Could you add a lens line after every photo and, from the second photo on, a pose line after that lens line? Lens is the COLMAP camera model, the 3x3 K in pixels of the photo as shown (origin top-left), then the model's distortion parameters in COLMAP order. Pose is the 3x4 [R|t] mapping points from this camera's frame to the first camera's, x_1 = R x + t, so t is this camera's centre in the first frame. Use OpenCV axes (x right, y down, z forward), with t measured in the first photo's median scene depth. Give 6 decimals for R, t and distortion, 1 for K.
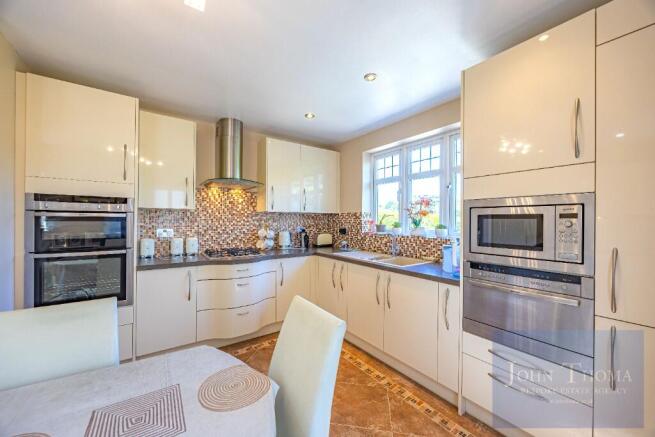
lens RADIAL K [[247.5, 0, 327.5], [0, 247.5, 218.5], [0, 0, 1]] dist [-0.000019, -0.000003]
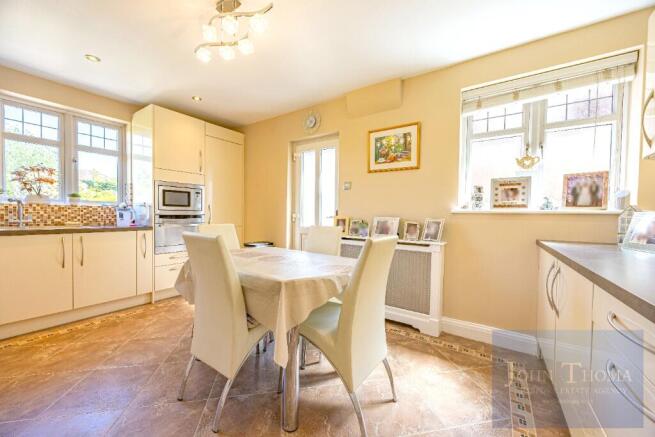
lens RADIAL K [[247.5, 0, 327.5], [0, 247.5, 218.5], [0, 0, 1]] dist [-0.000019, -0.000003]
pose [[-0.342853, -0.029088, 0.938939, -1.490773], [-0.025986, 0.999432, 0.021473, 0.126125], [-0.939030, -0.017037, -0.343414, 0.454644]]
